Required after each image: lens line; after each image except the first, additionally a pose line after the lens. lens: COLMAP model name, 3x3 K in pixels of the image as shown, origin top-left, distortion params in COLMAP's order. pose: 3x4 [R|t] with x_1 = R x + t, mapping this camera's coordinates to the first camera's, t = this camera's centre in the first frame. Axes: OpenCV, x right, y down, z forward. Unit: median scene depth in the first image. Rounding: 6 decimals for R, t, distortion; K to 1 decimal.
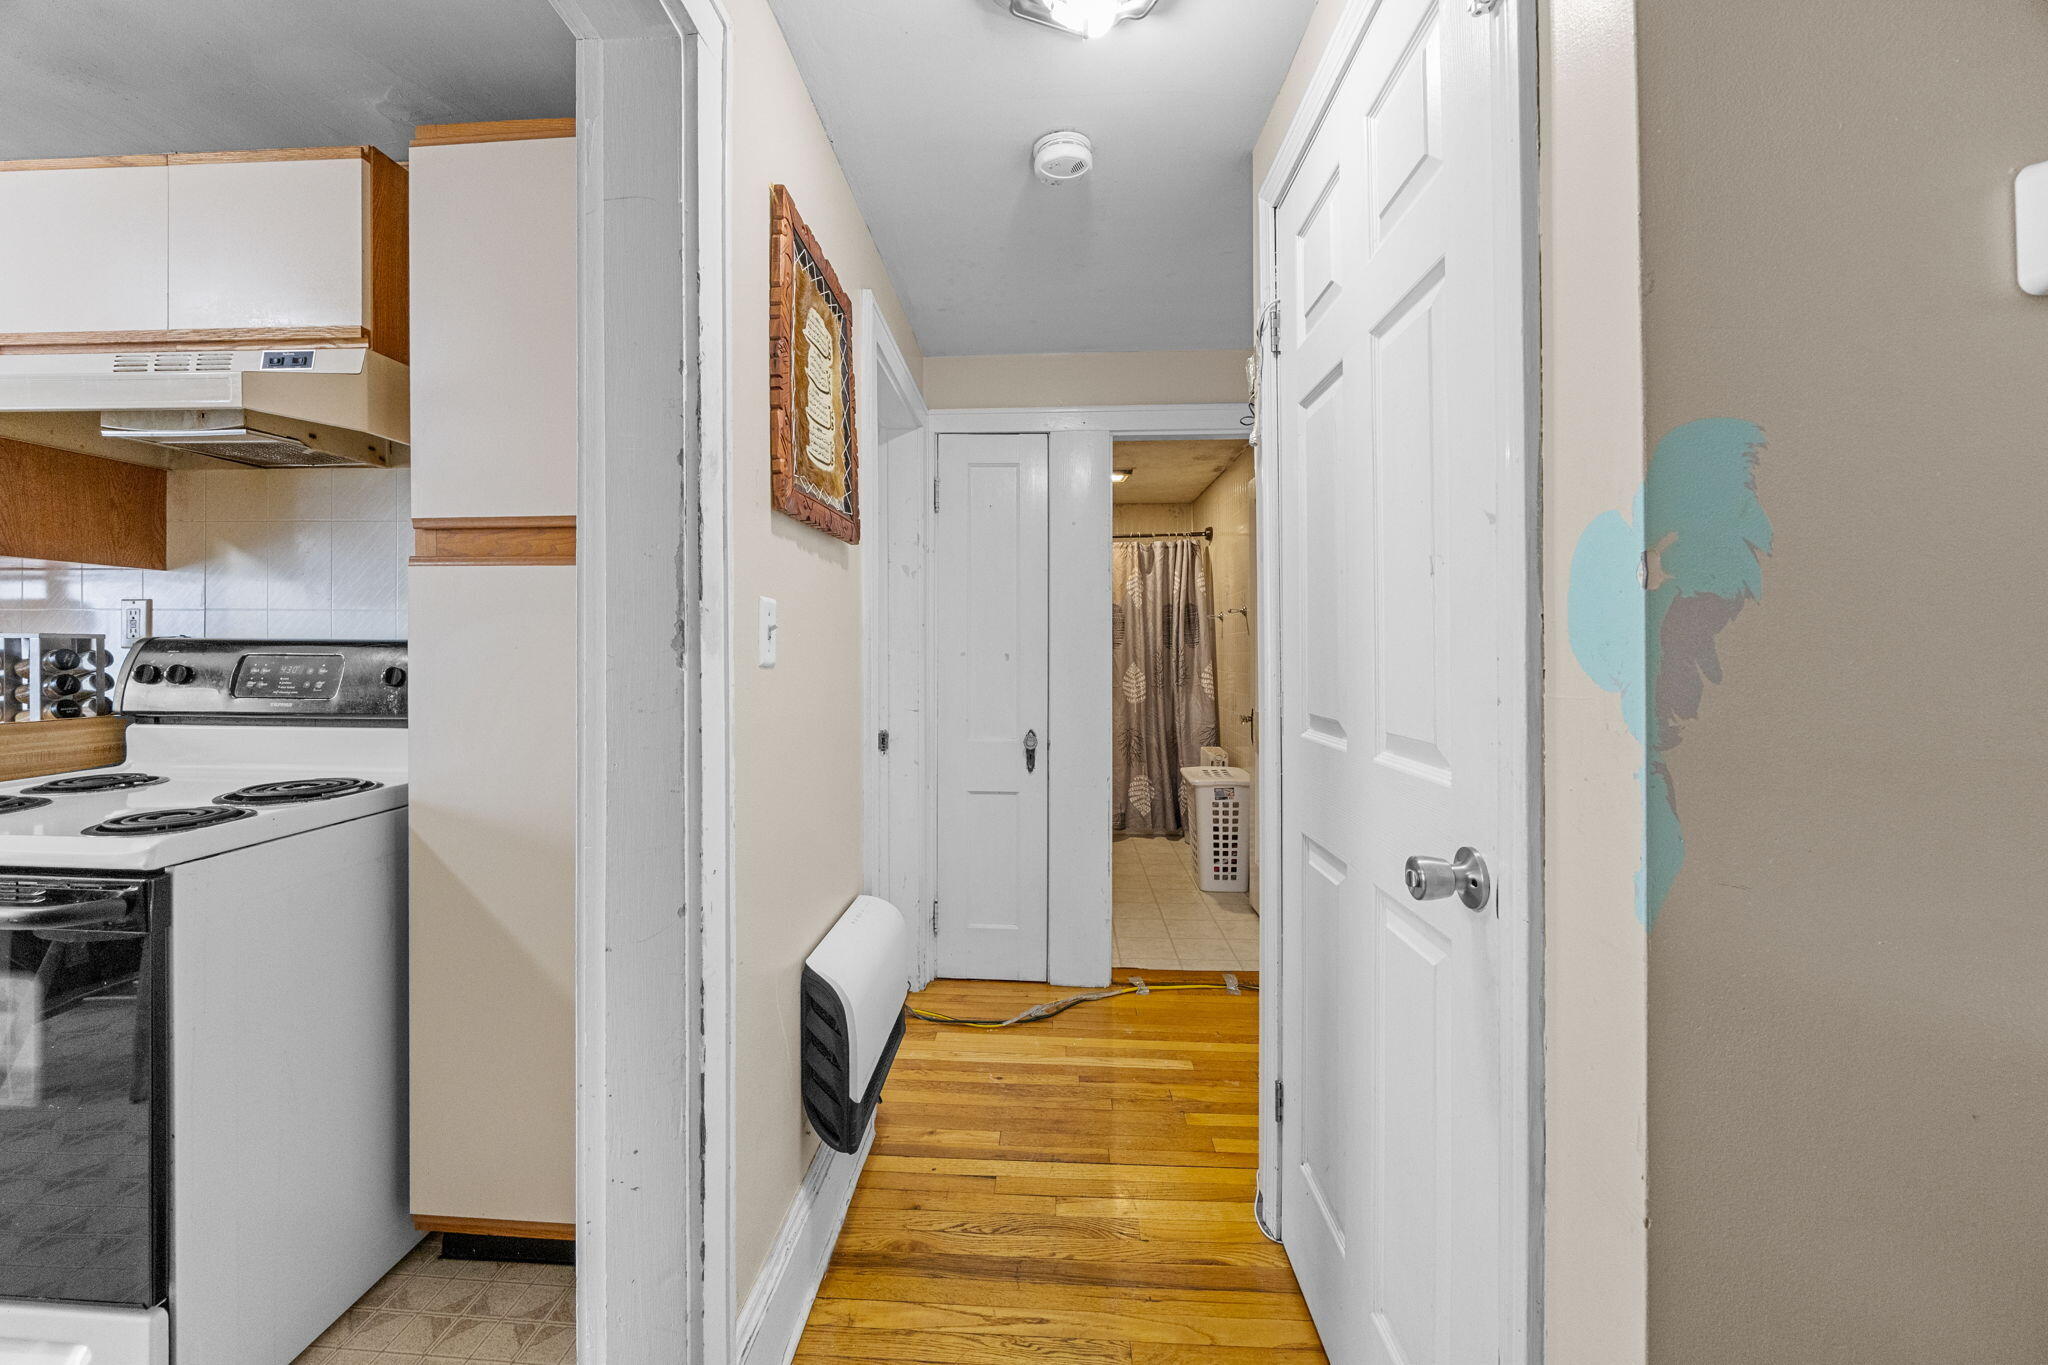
lens RADIAL K [[799.9, 0, 1020.0], [0, 799.9, 663.7], [0, 0, 1]] dist [-0.000542, -0.000129]
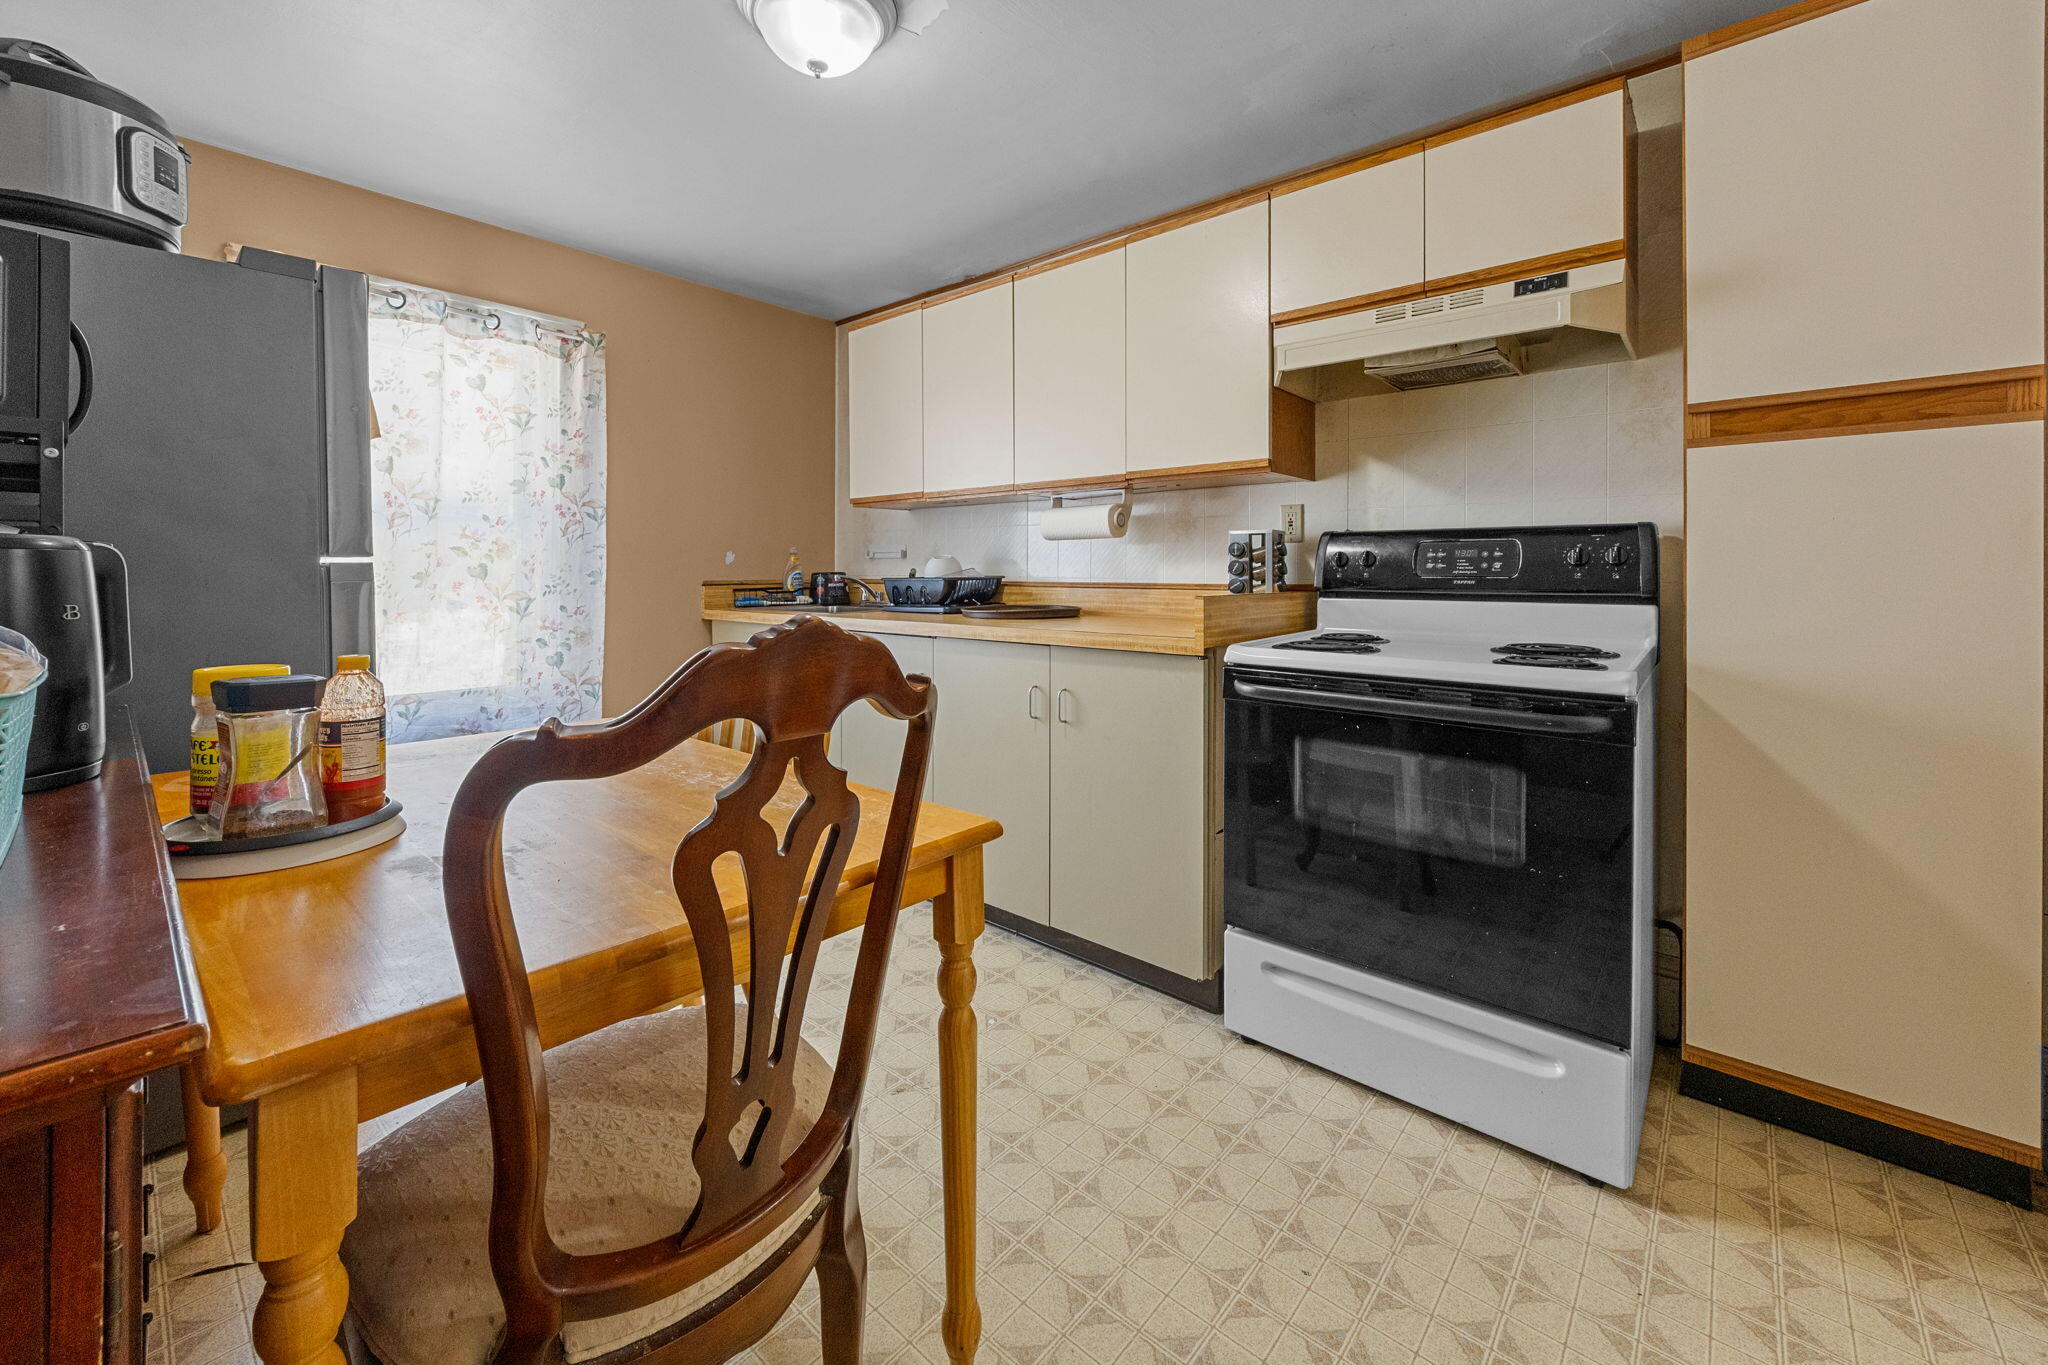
lens RADIAL K [[816.2, 0, 1018.5], [0, 816.2, 578.6], [0, 0, 1]] dist [0.000220, 0.000053]
pose [[0.795818, -0.000960, -0.605536, -0.795052], [-0.000970, 0.999995, -0.002861, 0.055151], [0.605536, 0.002865, 0.795813, -0.409848]]
